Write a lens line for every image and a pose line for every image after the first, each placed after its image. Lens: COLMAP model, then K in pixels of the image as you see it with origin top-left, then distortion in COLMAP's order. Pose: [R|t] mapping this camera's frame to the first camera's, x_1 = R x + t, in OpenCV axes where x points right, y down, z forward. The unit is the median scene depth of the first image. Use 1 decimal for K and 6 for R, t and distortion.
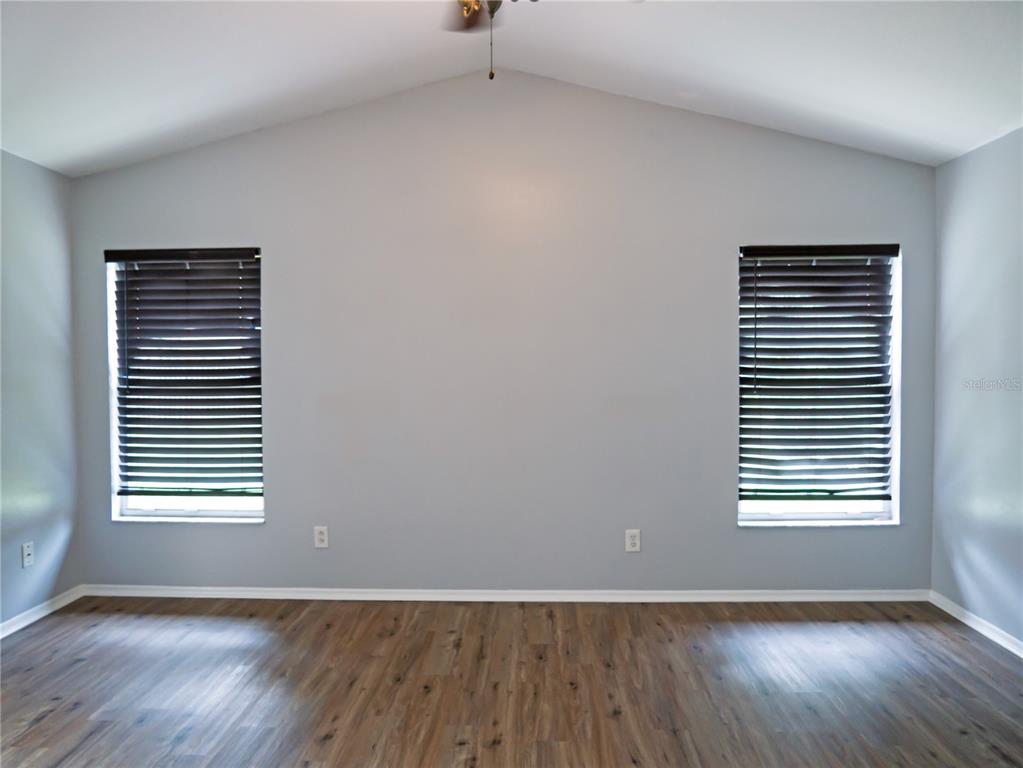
lens RADIAL K [[735.2, 0, 507.8], [0, 735.2, 385.2], [0, 0, 1]] dist [-0.055247, 0.029654]
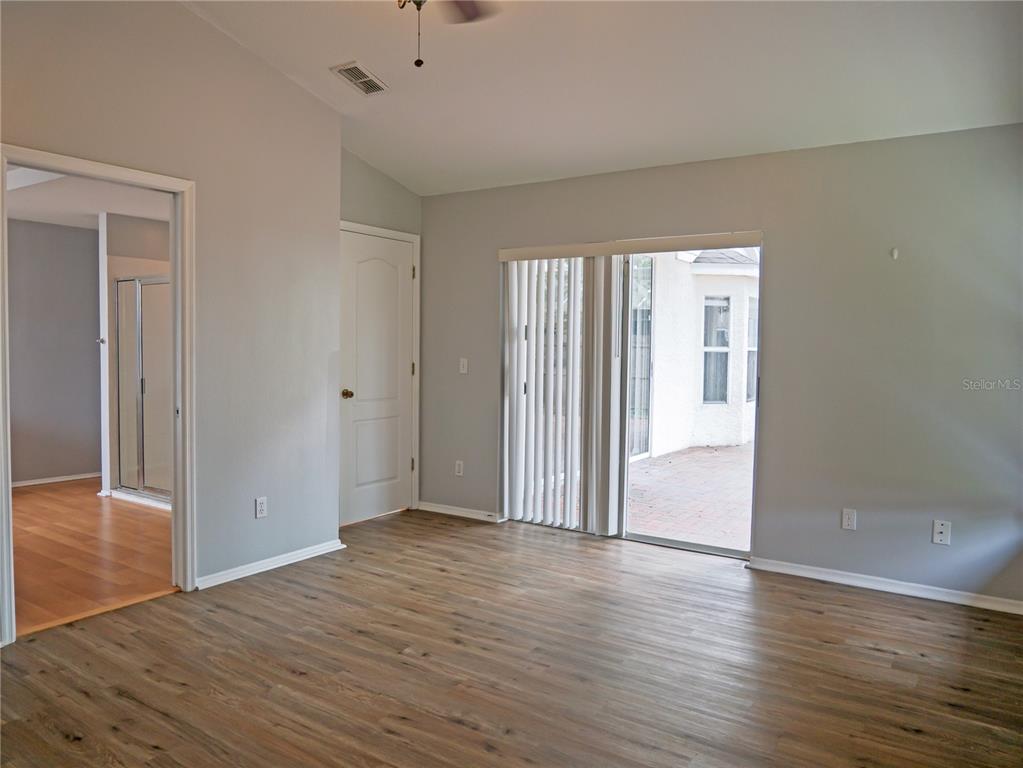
lens RADIAL K [[735.2, 0, 507.8], [0, 735.2, 385.2], [0, 0, 1]] dist [-0.055247, 0.029654]
pose [[-0.524174, 0.040928, -0.850627, 0.495572], [-0.040367, 0.996528, 0.072823, -0.017916], [0.850654, 0.072509, -0.520702, 0.997348]]
